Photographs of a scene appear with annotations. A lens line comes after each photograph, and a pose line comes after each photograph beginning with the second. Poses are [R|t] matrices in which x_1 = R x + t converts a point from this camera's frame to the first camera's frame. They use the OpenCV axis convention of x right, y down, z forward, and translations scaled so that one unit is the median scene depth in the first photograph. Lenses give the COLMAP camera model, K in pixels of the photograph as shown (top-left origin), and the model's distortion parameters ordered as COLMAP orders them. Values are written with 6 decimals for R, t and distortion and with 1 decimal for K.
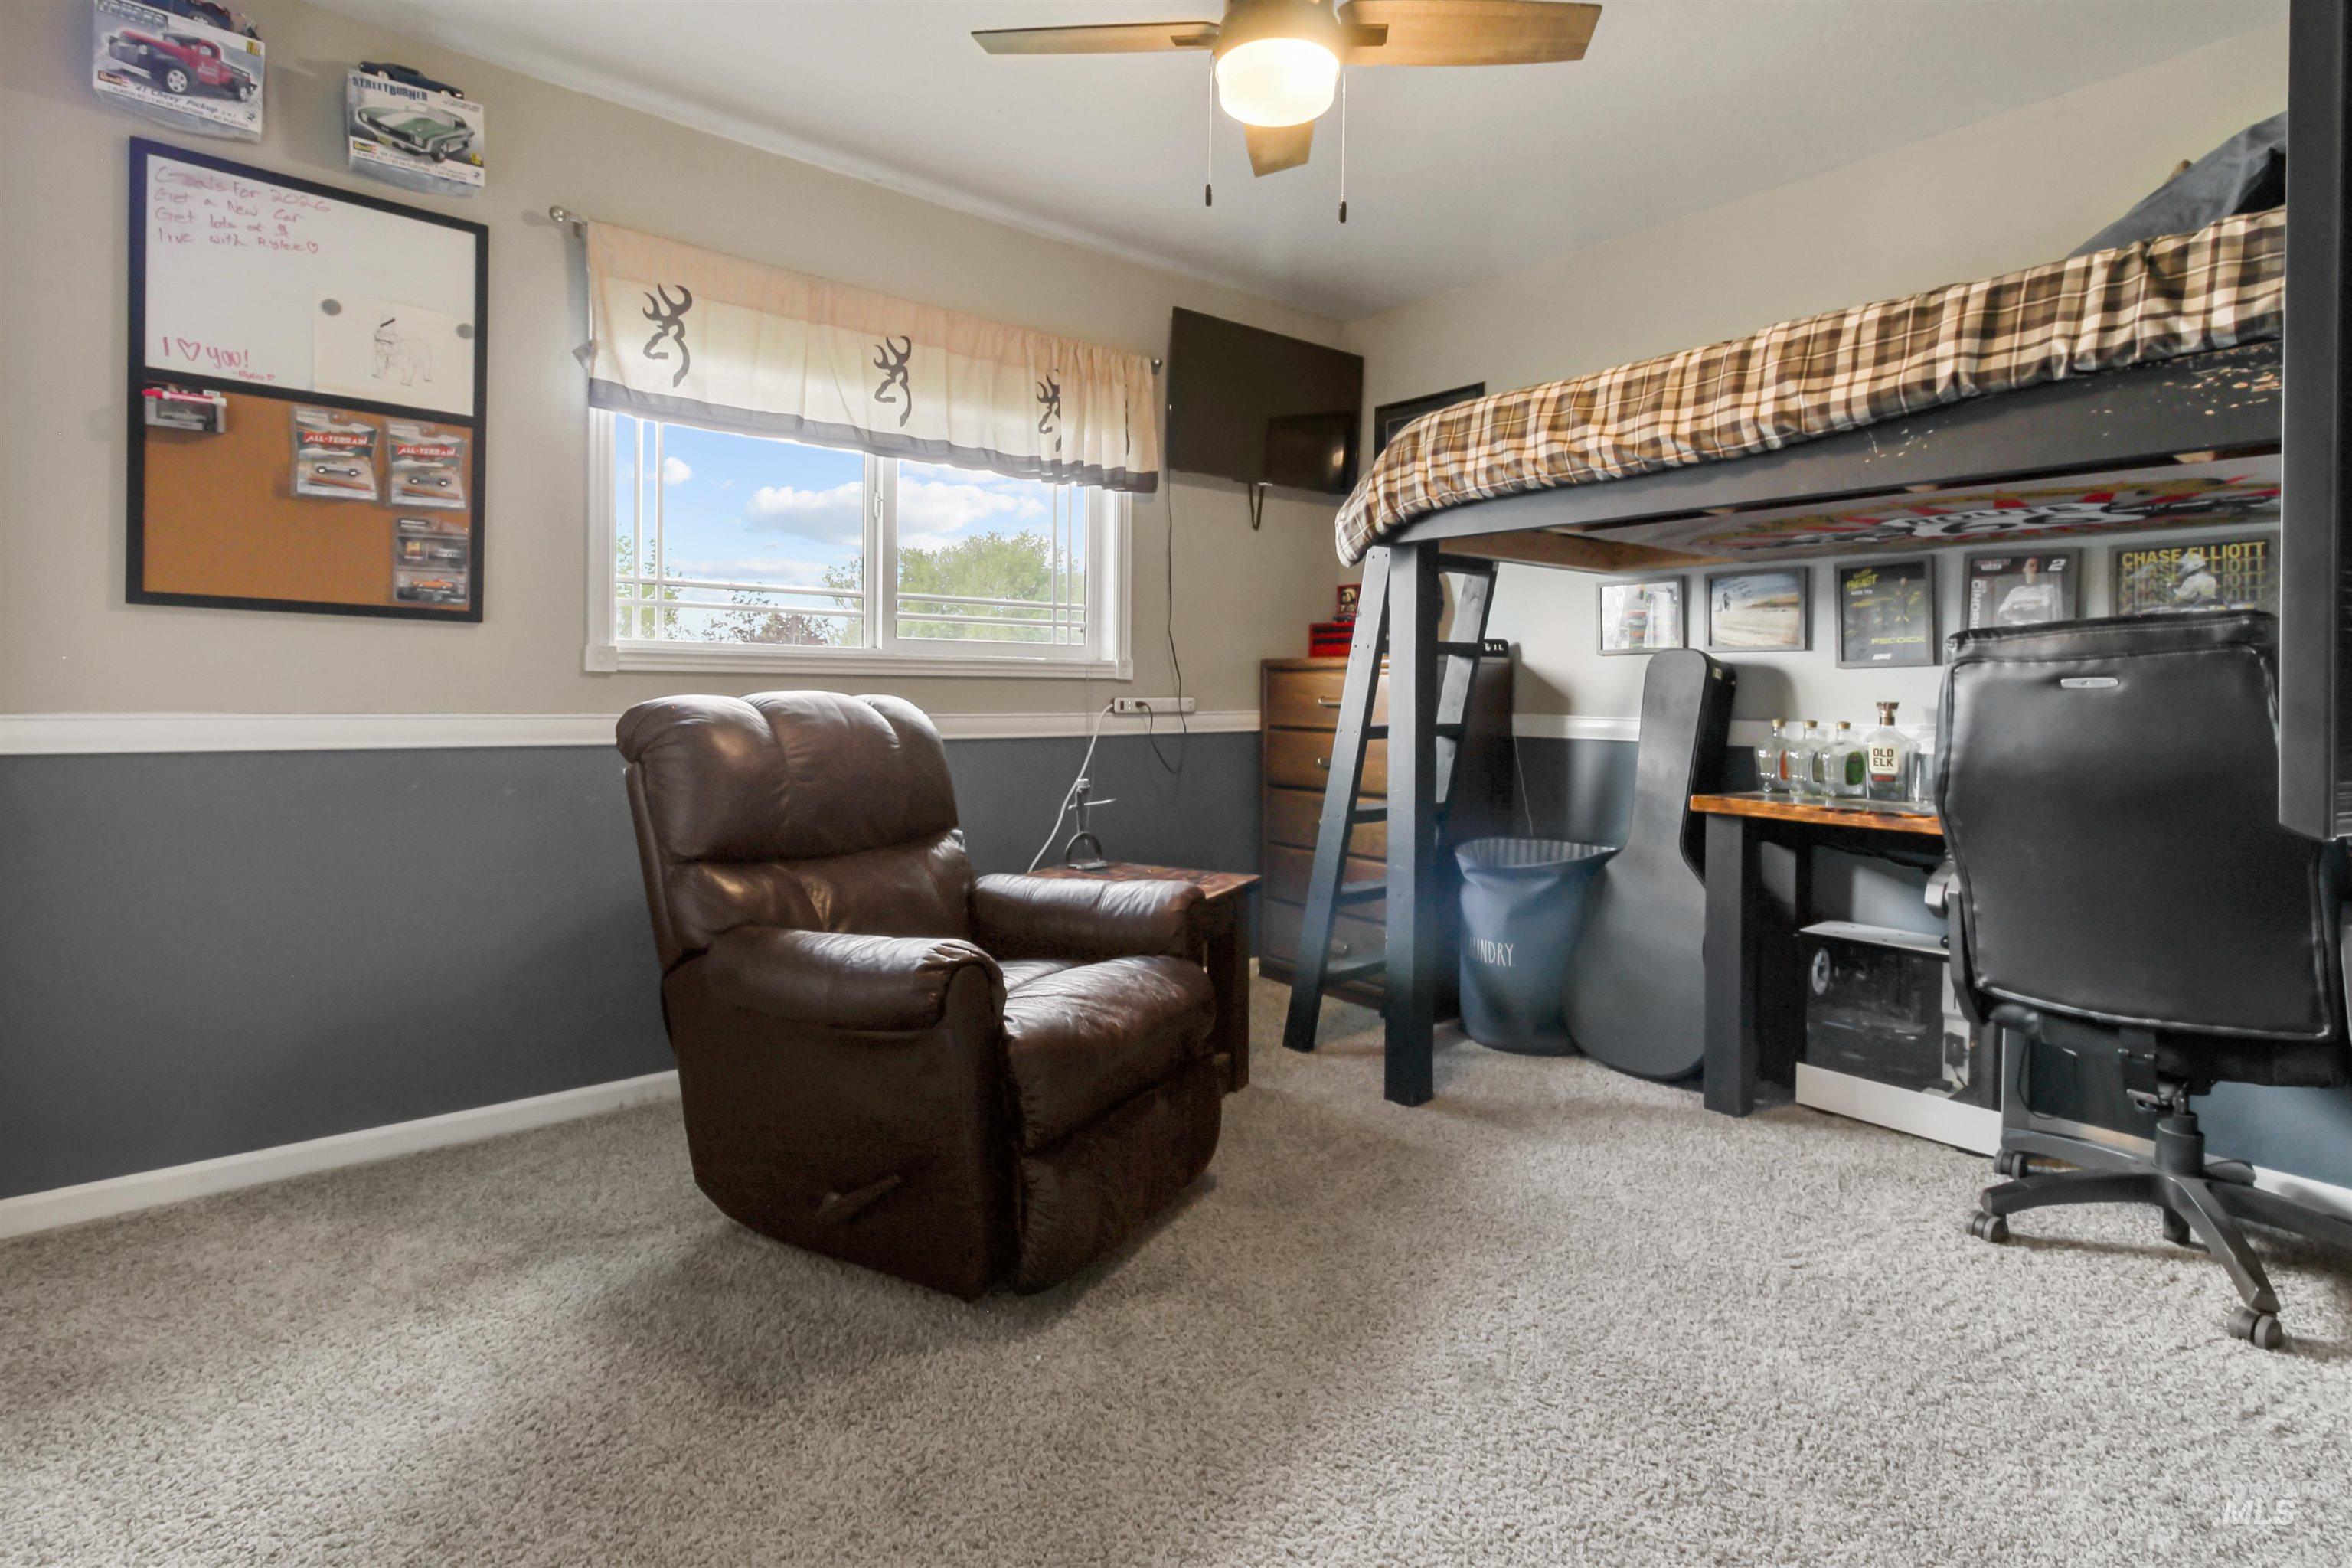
lens RADIAL K [[1107.0, 0, 1175.2], [0, 1107.0, 707.3], [0, 0, 1]] dist [0.002893, -0.015093]
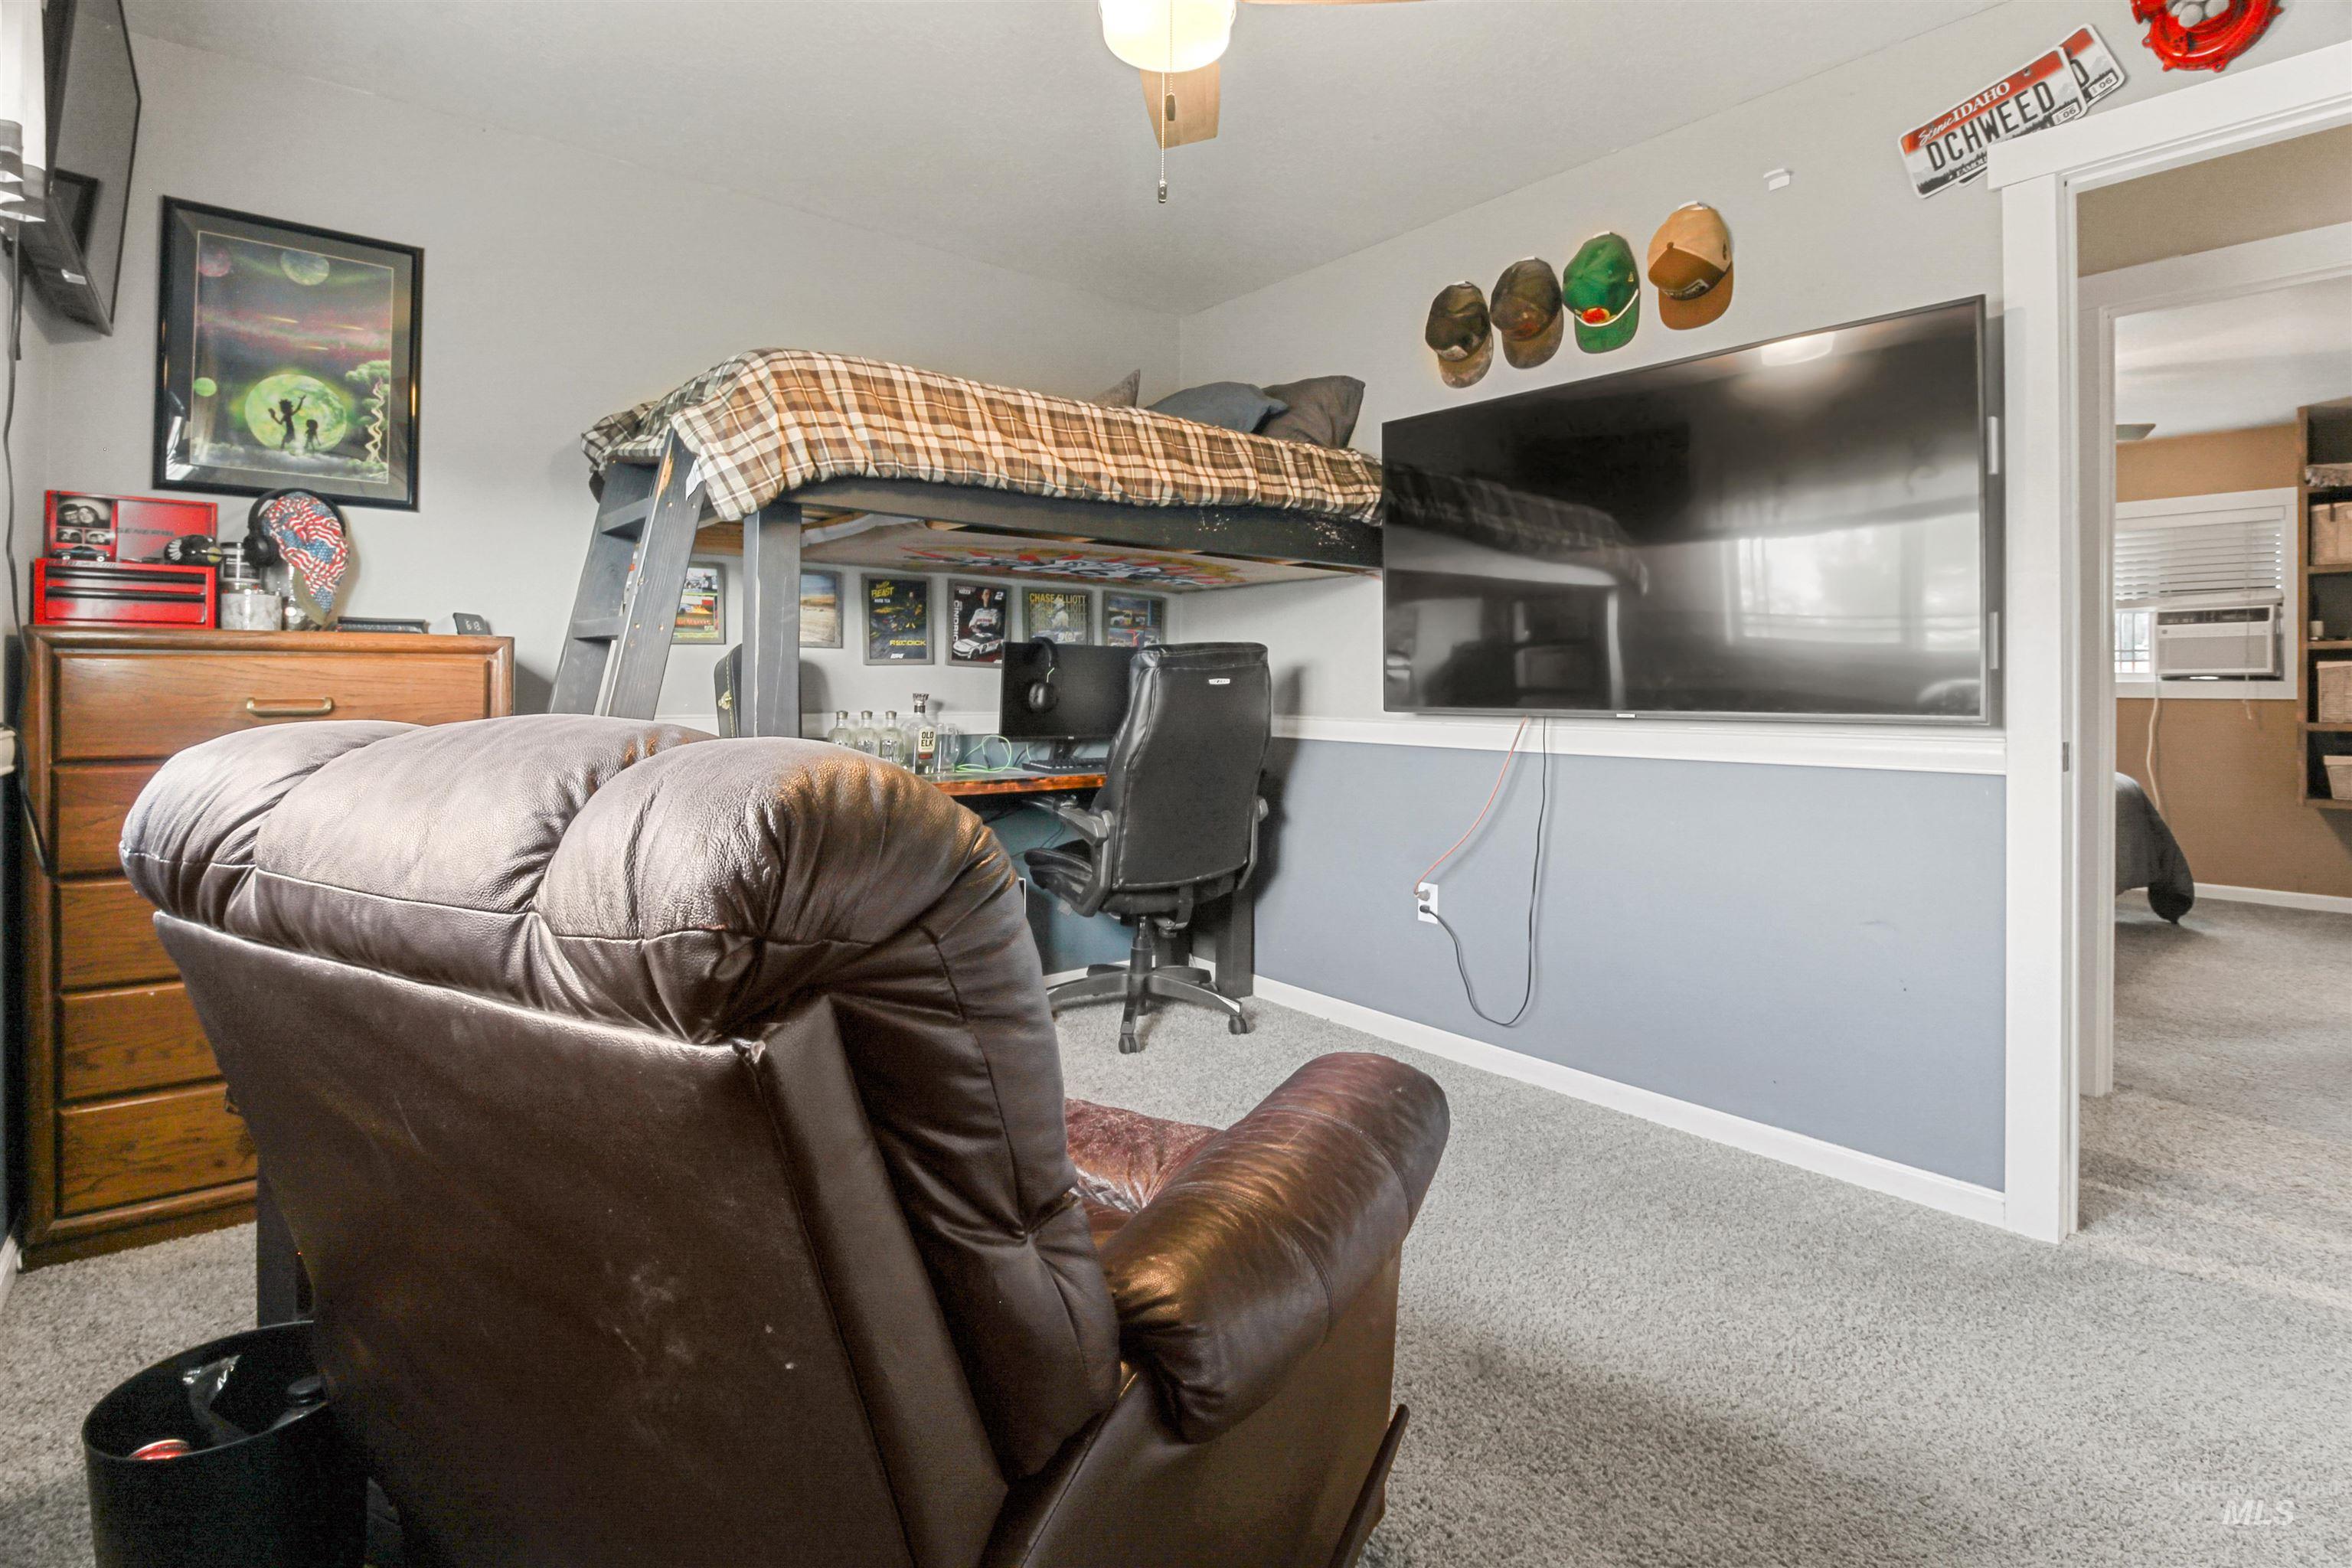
lens RADIAL K [[1107.0, 0, 1175.2], [0, 1107.0, 707.3], [0, 0, 1]] dist [0.002893, -0.015093]
pose [[0.036766, -0.023117, 0.999056, -0.605453], [0.006024, 0.999719, 0.022911, -0.017100], [-0.999306, 0.005176, 0.036895, 0.710685]]
